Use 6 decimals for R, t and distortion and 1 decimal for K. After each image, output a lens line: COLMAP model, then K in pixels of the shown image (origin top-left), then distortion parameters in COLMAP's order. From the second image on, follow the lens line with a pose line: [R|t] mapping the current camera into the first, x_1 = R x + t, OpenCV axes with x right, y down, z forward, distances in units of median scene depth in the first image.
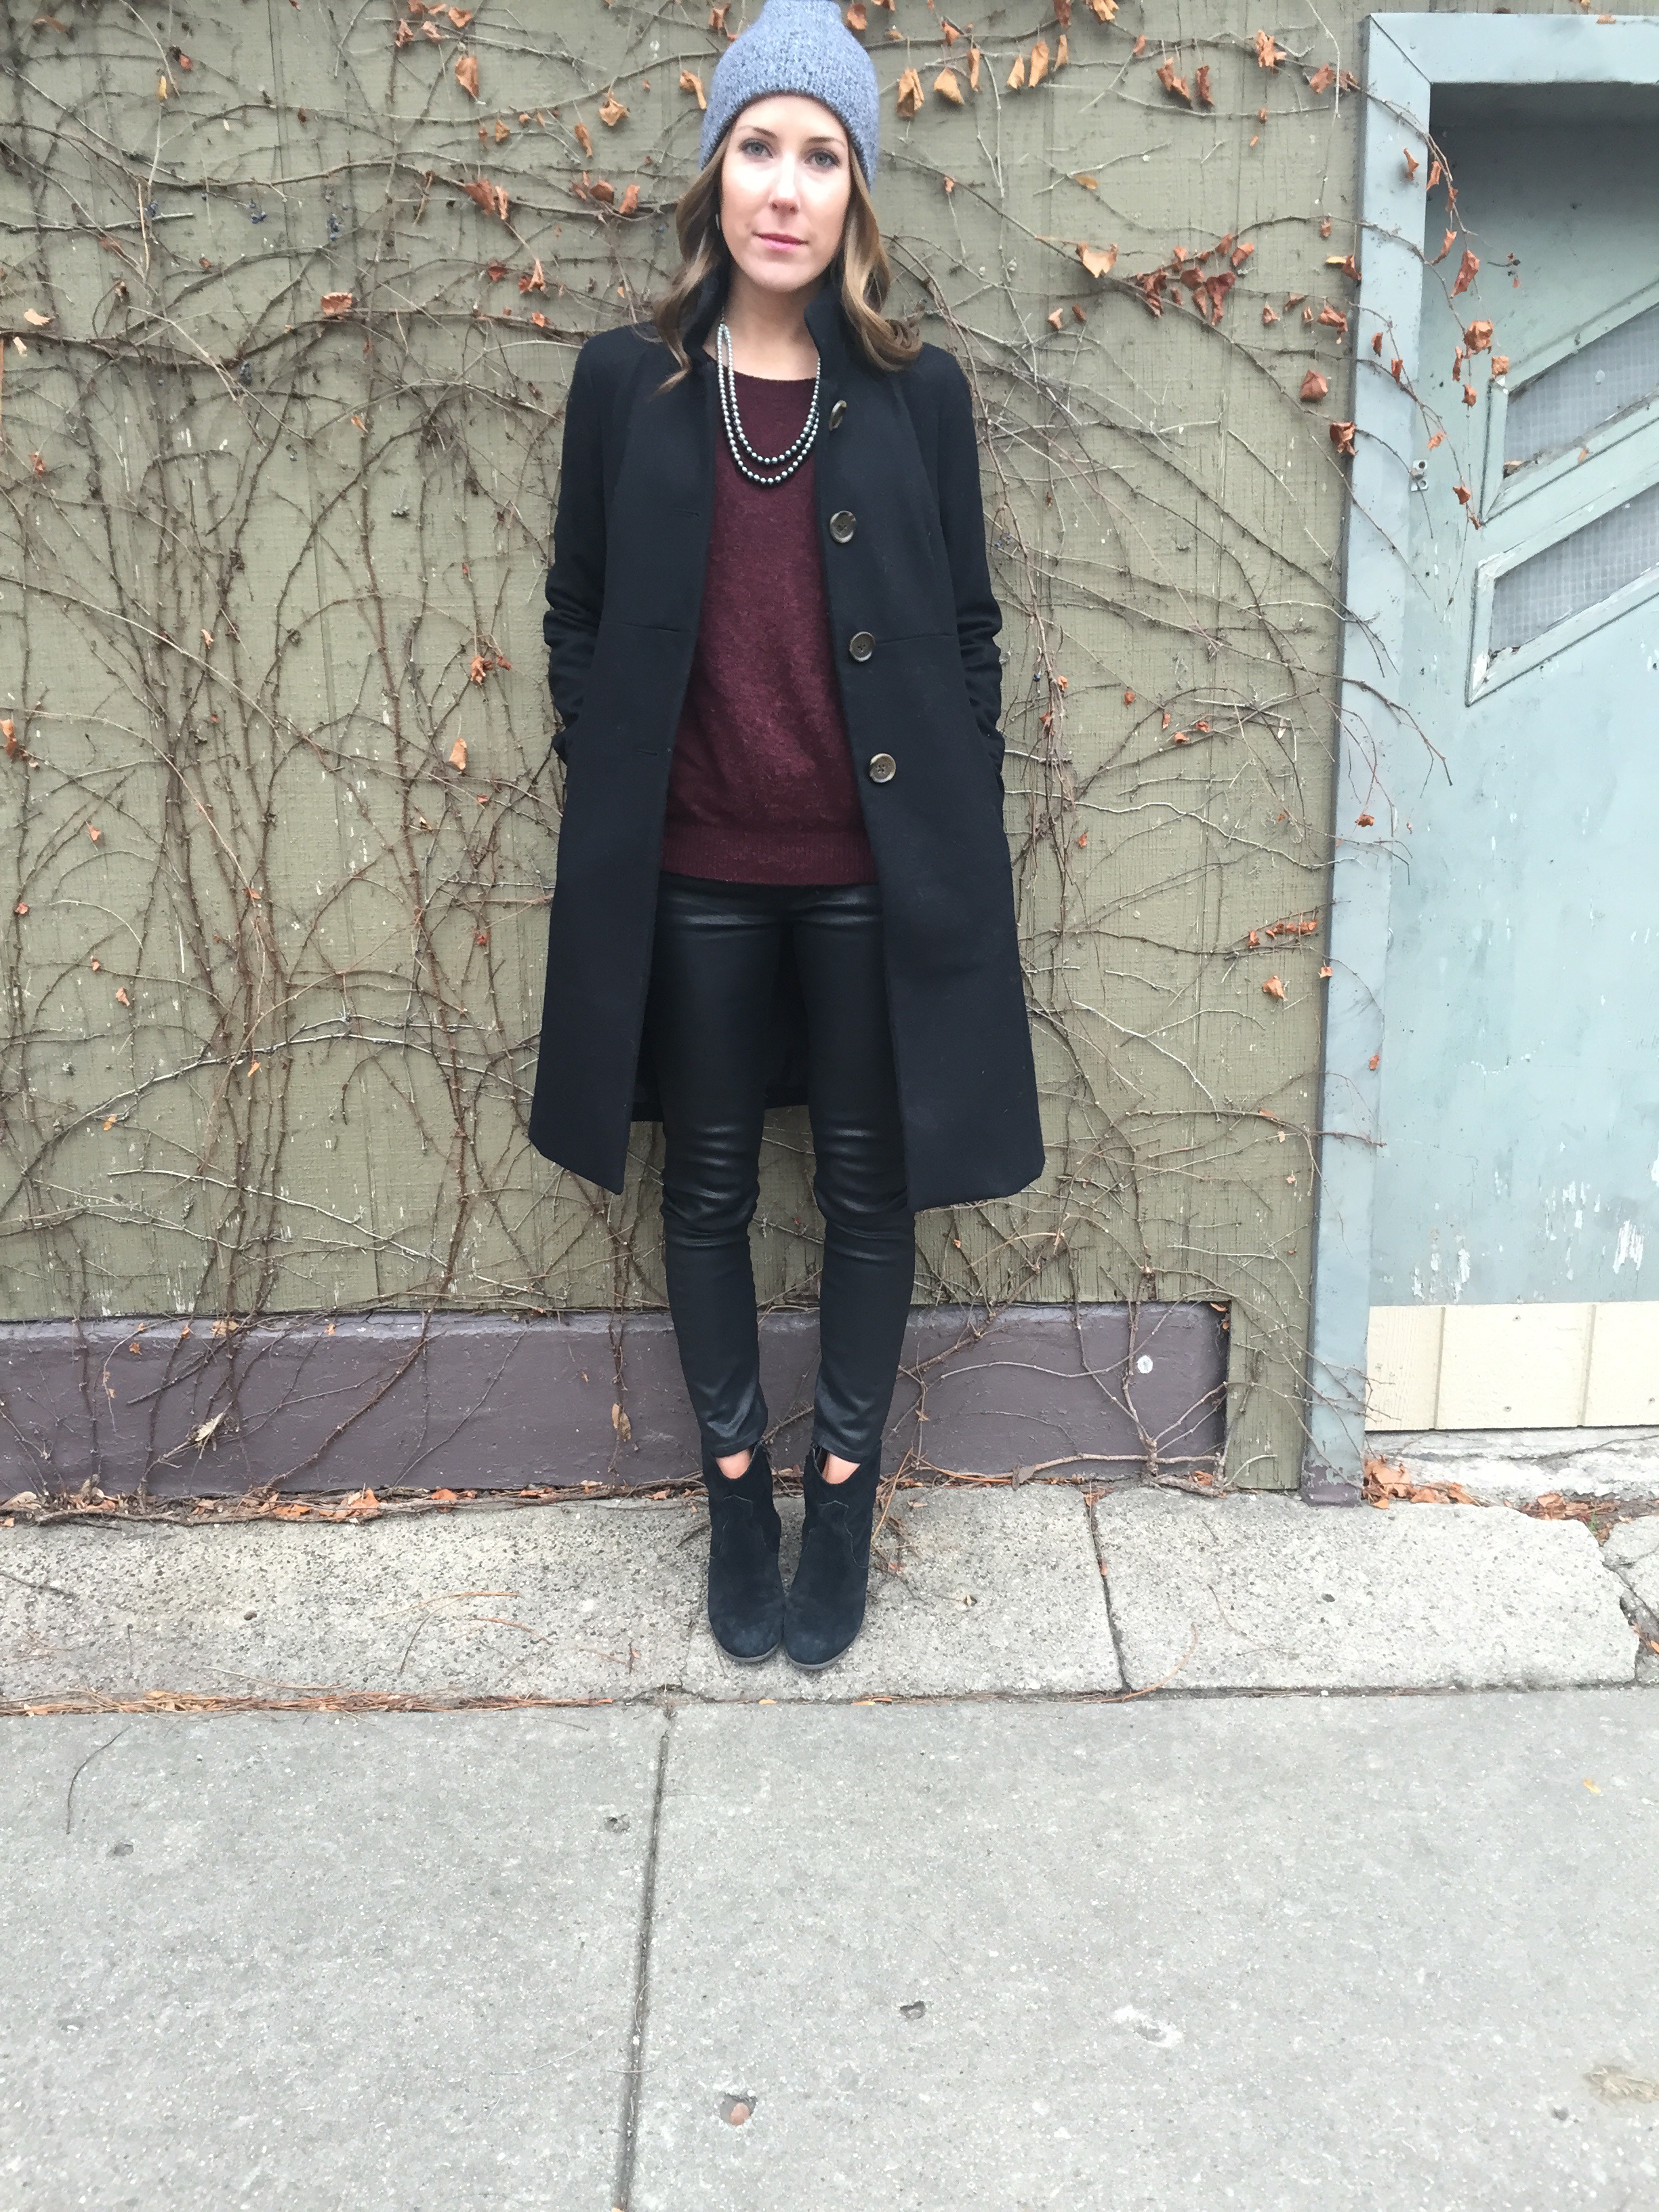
lens RADIAL K [[1965.4, 0, 832.5], [0, 1965.4, 1089.8], [0, 0, 1]] dist [0.101513, -0.156724]
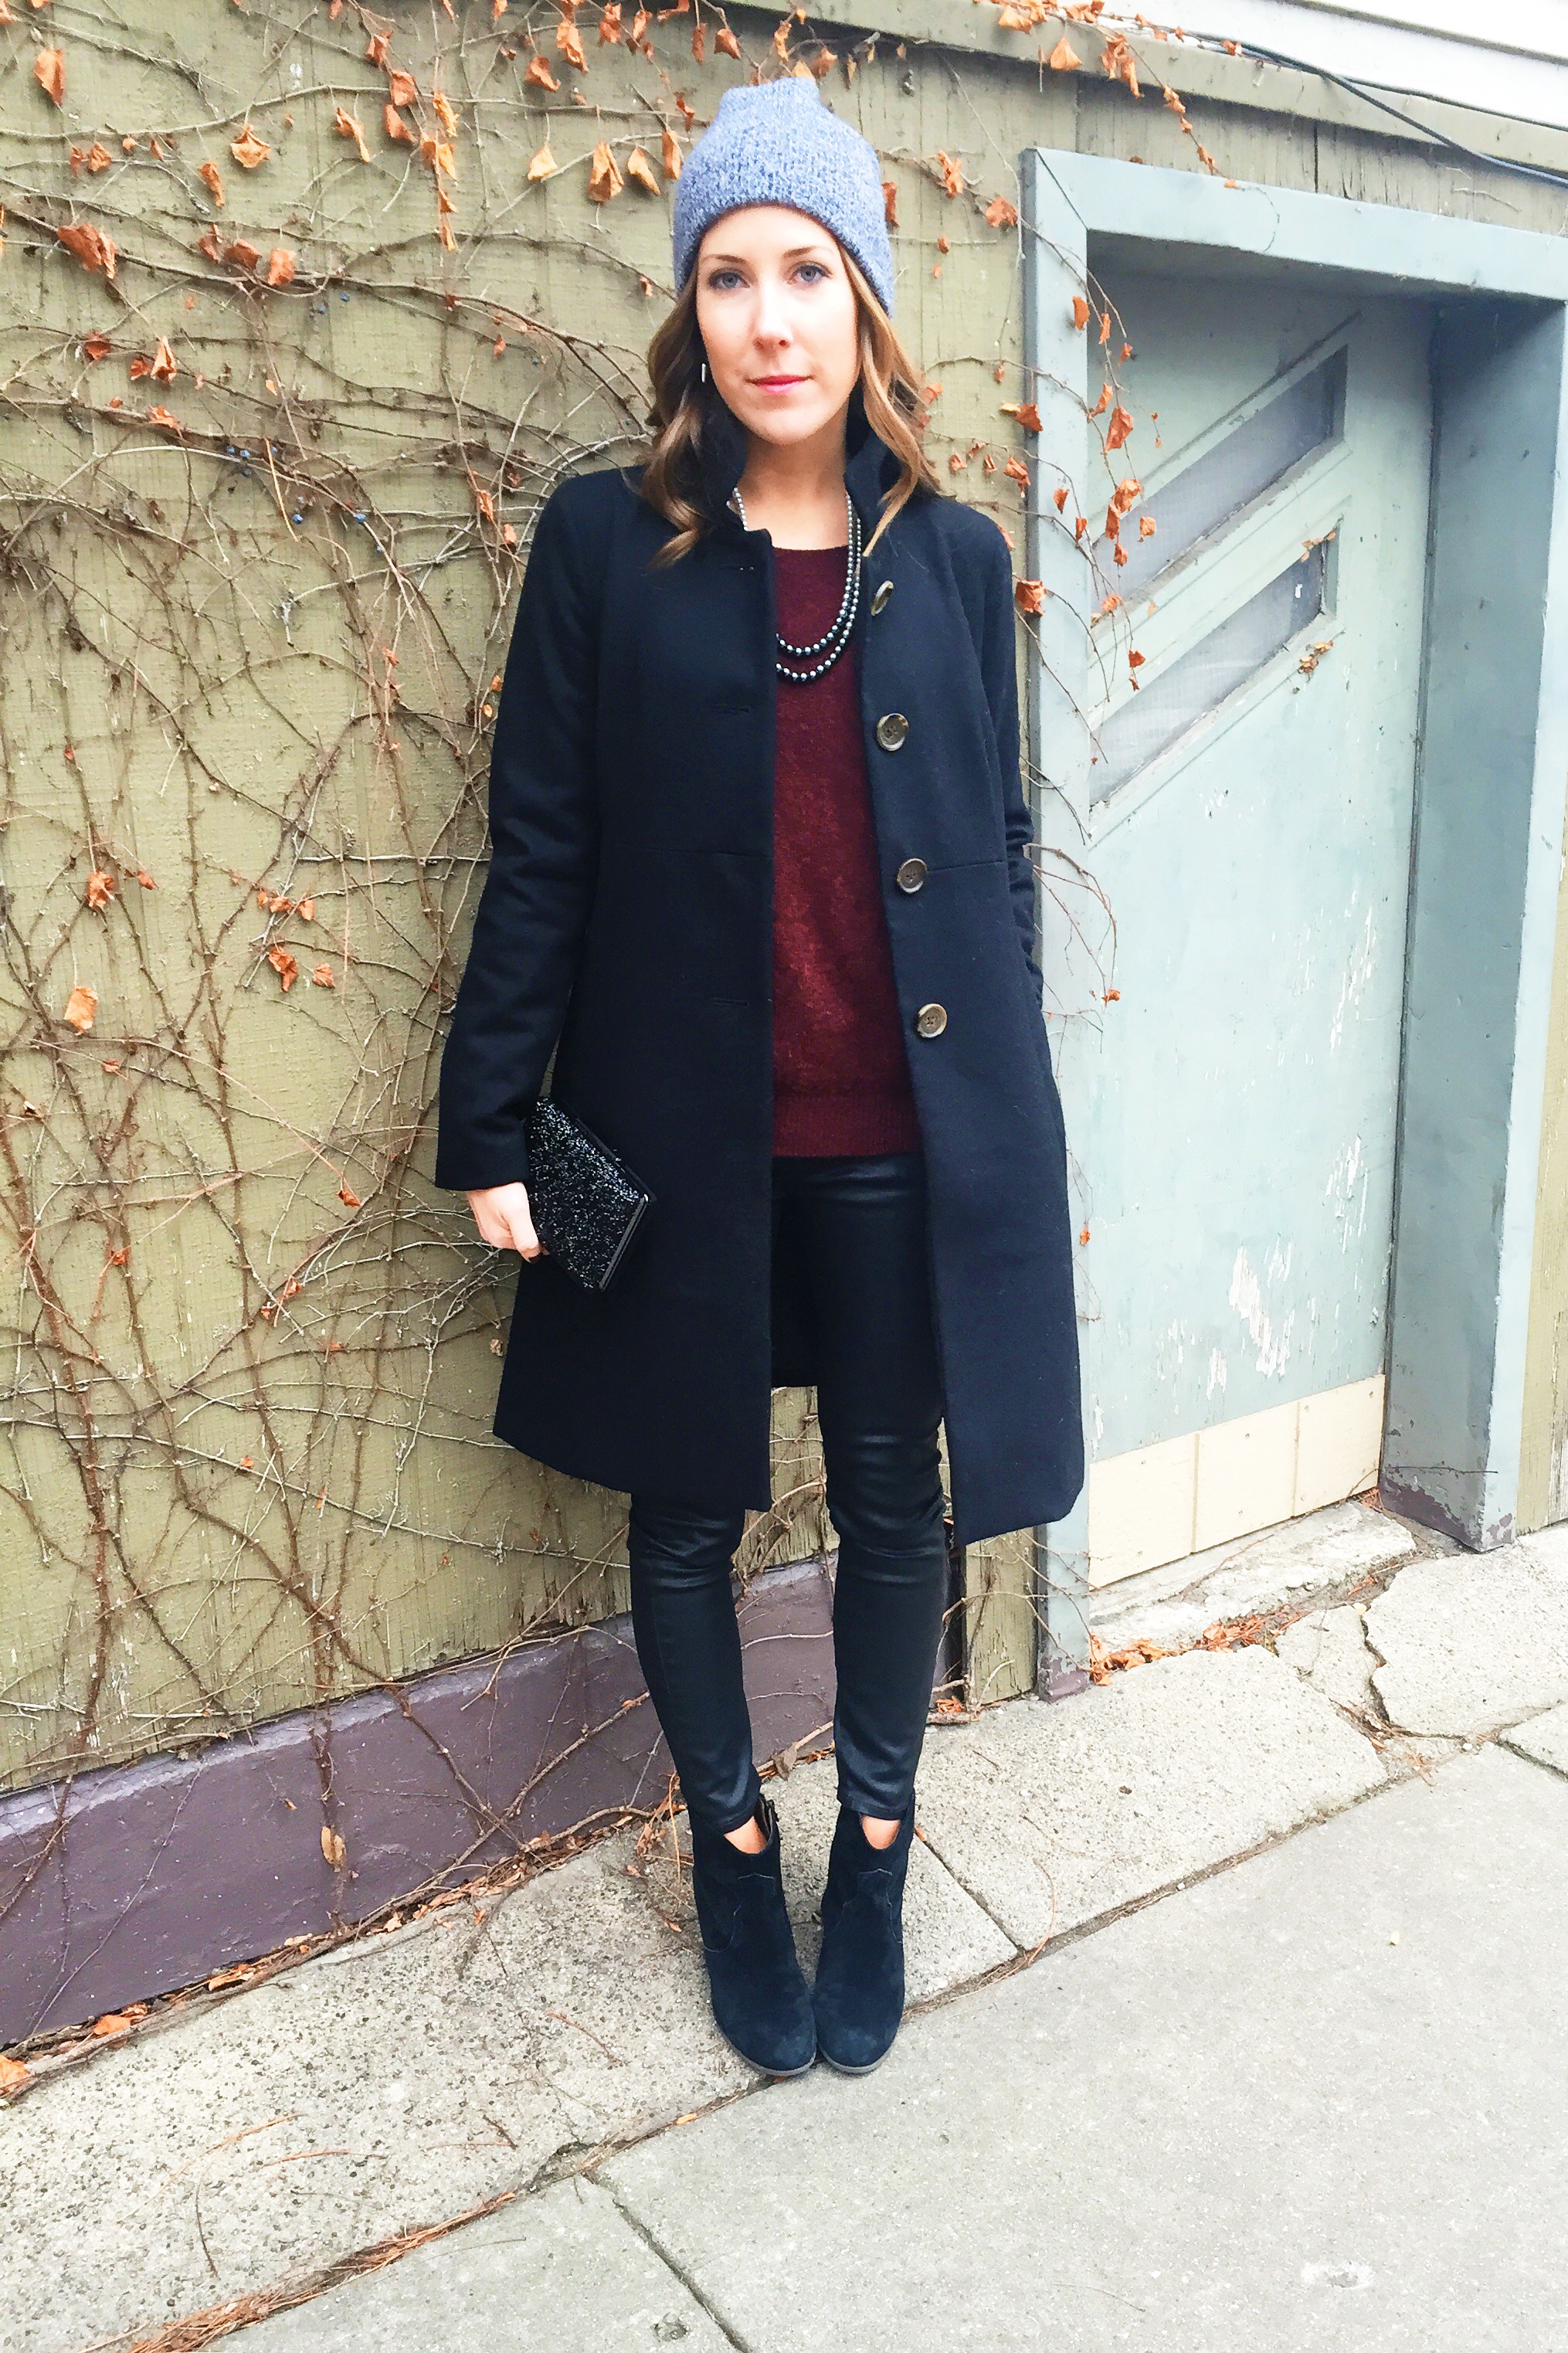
lens RADIAL K [[2257.3, 0, 1014.2], [0, 2257.3, 1238.0], [0, 0, 1]] dist [0.048660, 0.000000]
pose [[0.794539, -0.152272, 0.587810, -0.422632], [0.138004, 0.987997, 0.069400, -0.100078], [-0.591322, 0.025979, 0.806017, 0.141053]]
